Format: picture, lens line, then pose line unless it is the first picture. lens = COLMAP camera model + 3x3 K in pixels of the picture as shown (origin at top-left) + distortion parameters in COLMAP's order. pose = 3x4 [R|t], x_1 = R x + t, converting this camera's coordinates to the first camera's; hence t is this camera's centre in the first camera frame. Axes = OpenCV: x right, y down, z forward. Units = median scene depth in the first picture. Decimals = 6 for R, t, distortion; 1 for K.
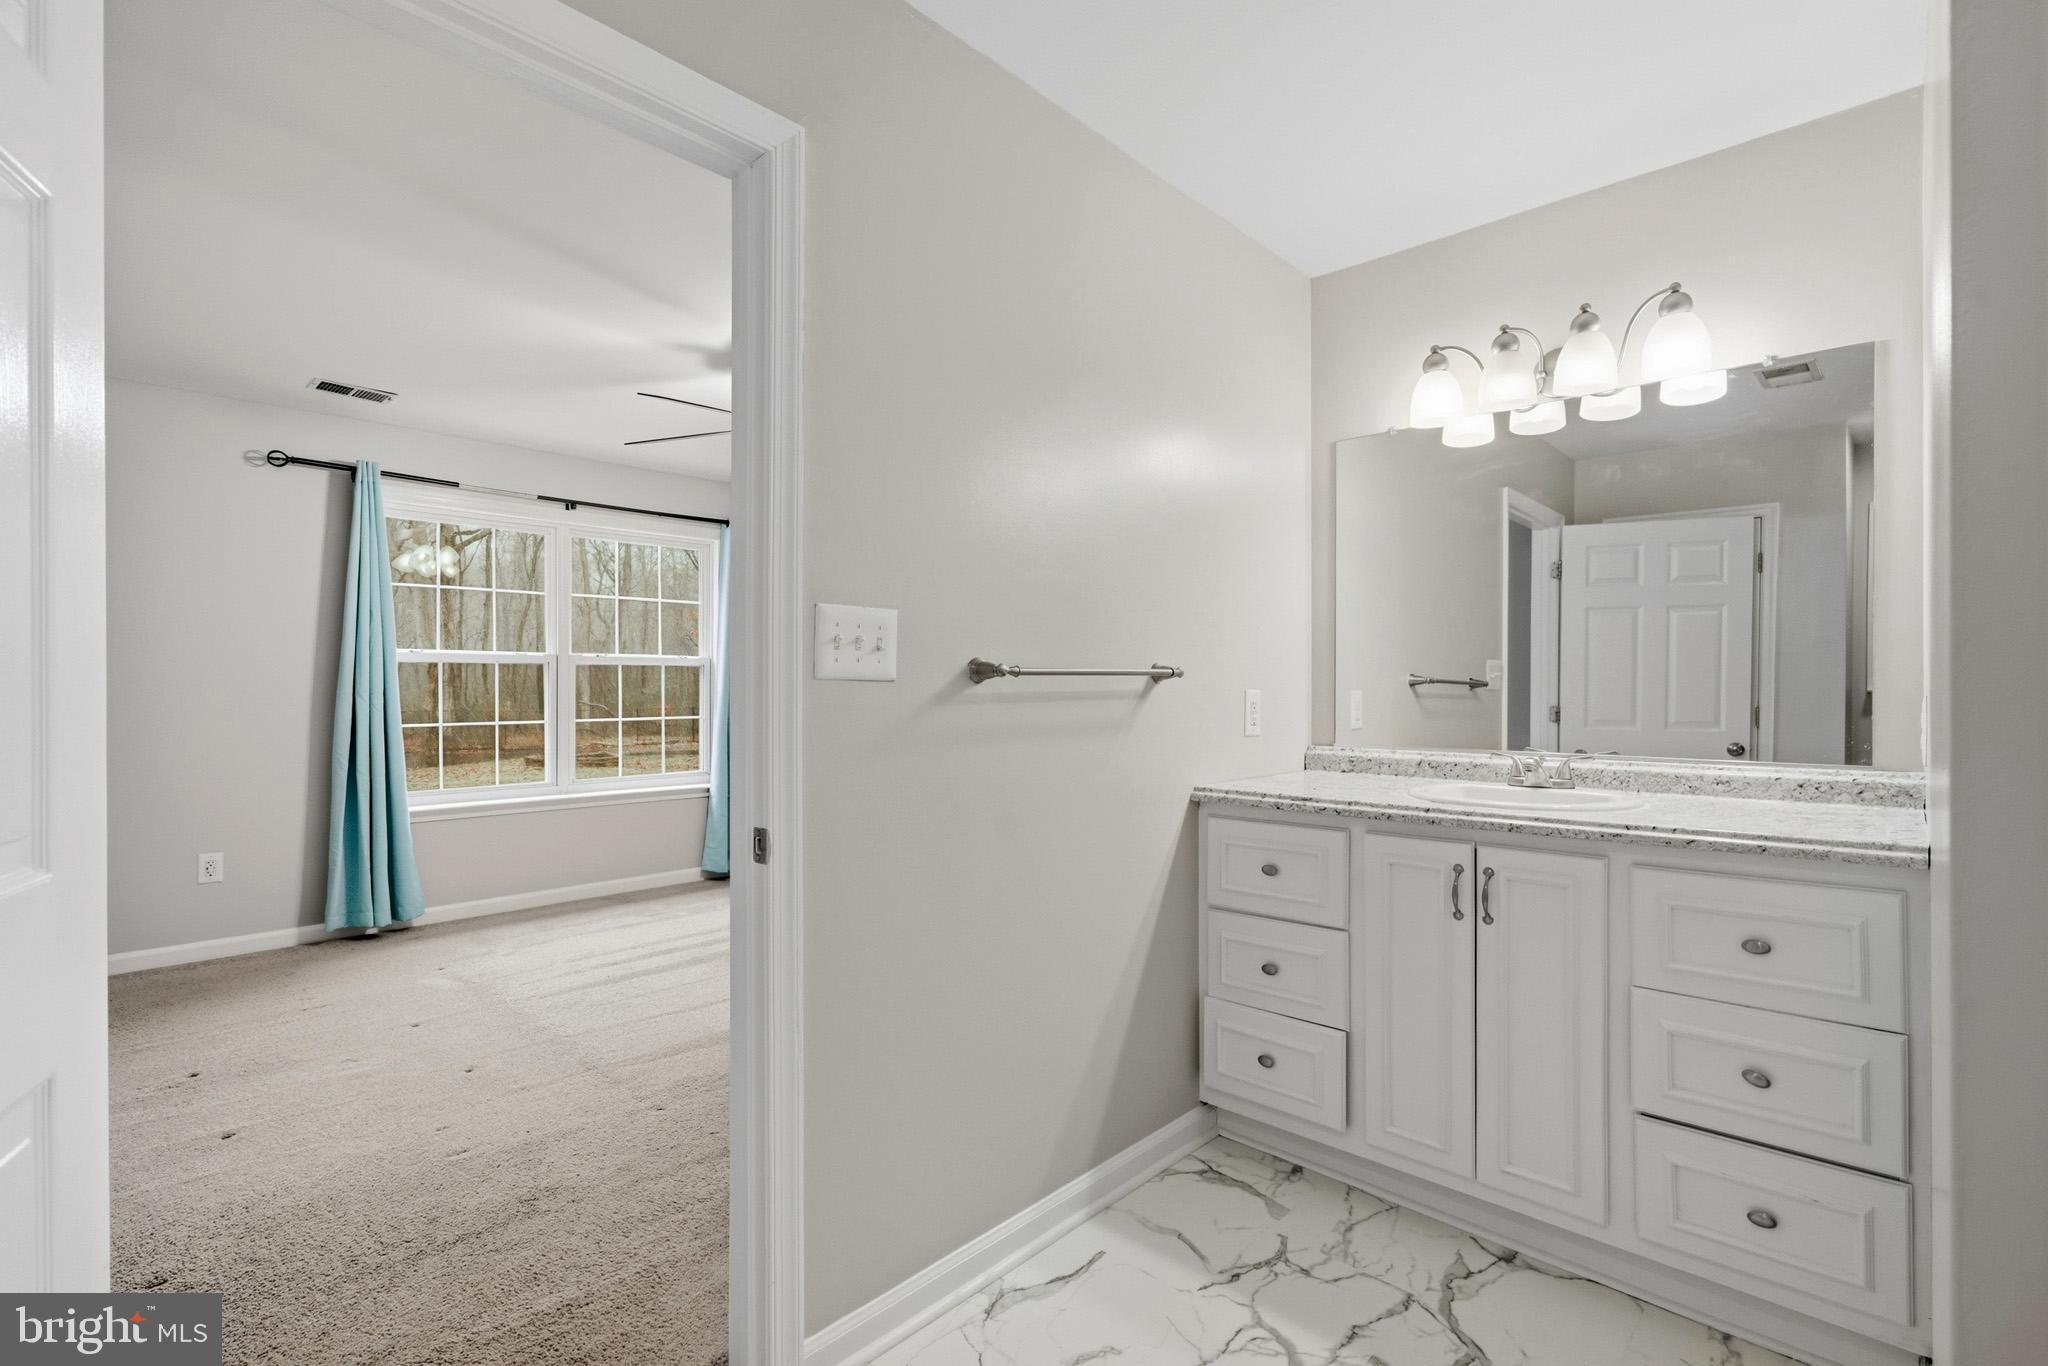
lens RADIAL K [[907.0, 0, 957.4], [0, 907.0, 682.1], [0, 0, 1]] dist [0.010410, 0.000167]
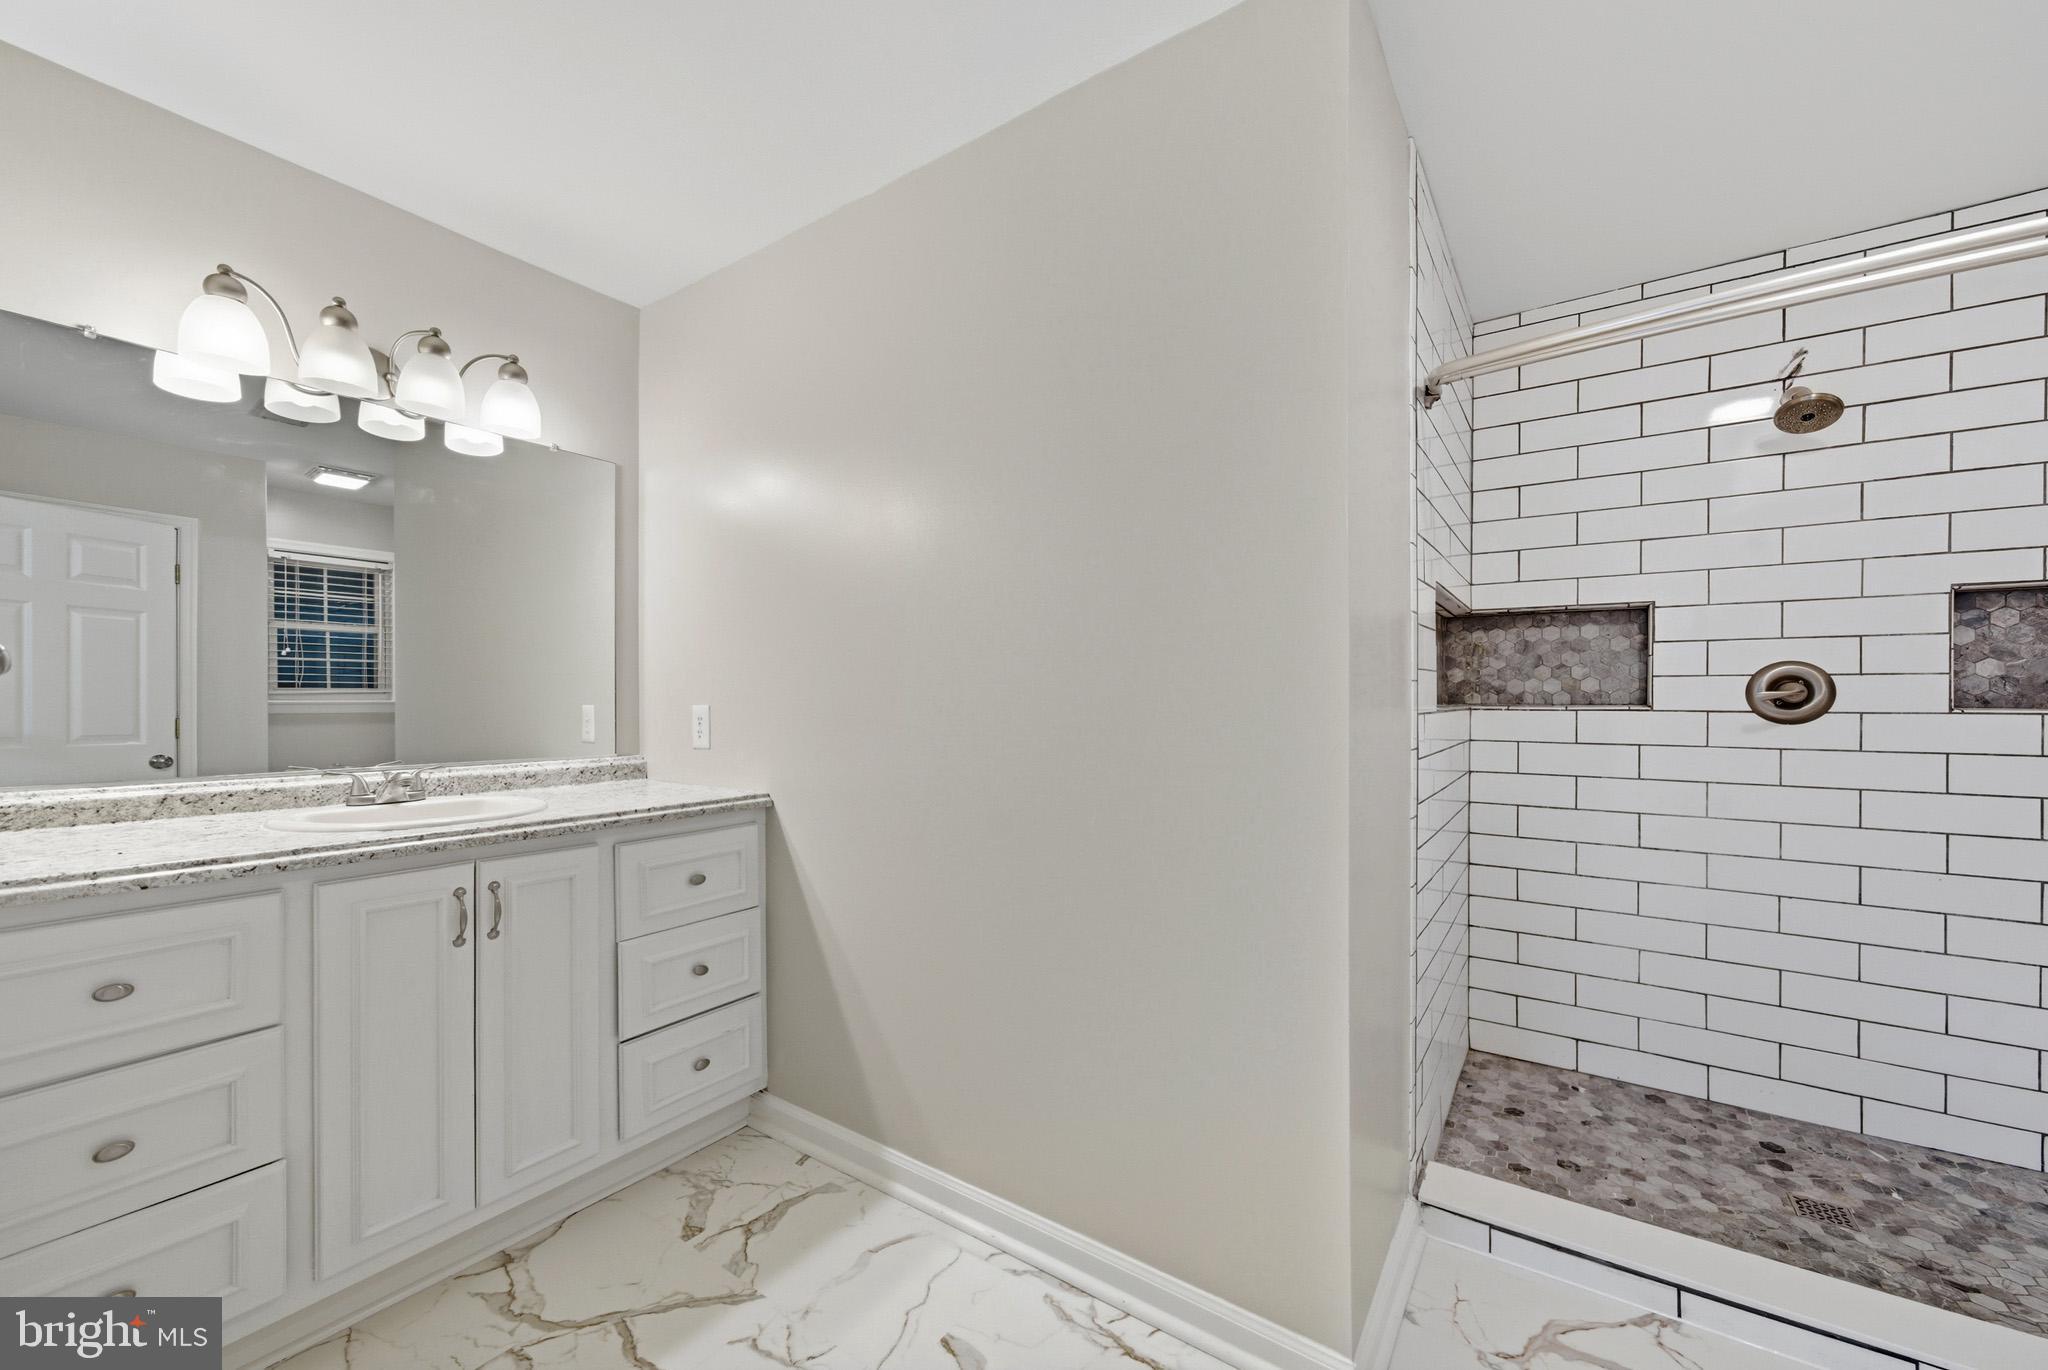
lens RADIAL K [[812.4, 0, 1012.5], [0, 812.4, 695.1], [0, 0, 1]] dist [0.001504, 0.000407]
pose [[-0.182708, 0.005715, 0.983151, -0.381581], [-0.008564, 0.999936, -0.007404, 0.002342], [-0.983130, -0.009772, -0.182648, 0.593918]]
